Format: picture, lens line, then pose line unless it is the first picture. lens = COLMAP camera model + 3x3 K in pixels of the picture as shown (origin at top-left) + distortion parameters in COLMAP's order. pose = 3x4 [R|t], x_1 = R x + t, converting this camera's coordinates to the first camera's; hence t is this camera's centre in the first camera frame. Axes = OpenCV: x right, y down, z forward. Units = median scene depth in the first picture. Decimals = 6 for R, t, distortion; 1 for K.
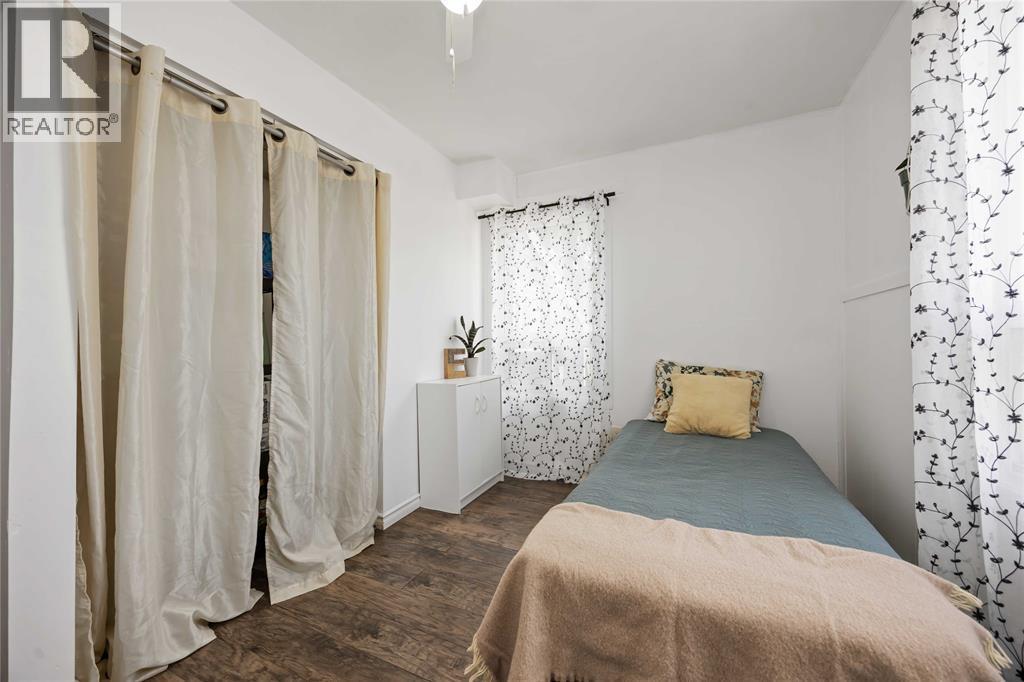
lens RADIAL K [[387.3, 0, 513.5], [0, 387.3, 339.1], [0, 0, 1]] dist [-0.002621, -0.000167]
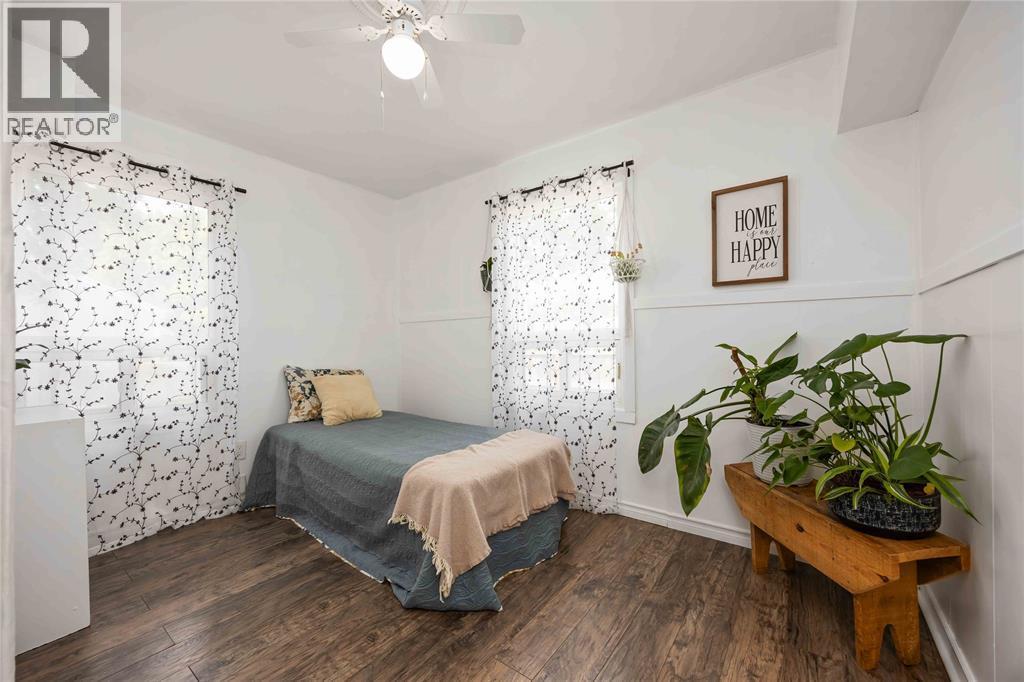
lens RADIAL K [[392.2, 0, 512.0], [0, 392.2, 341.0], [0, 0, 1]] dist [0.000744, 0.000075]
pose [[0.215274, 0.014511, 0.976446, -0.559266], [0.003312, 0.999873, -0.015589, 0.004812], [-0.976548, 0.006589, 0.215199, 0.174704]]
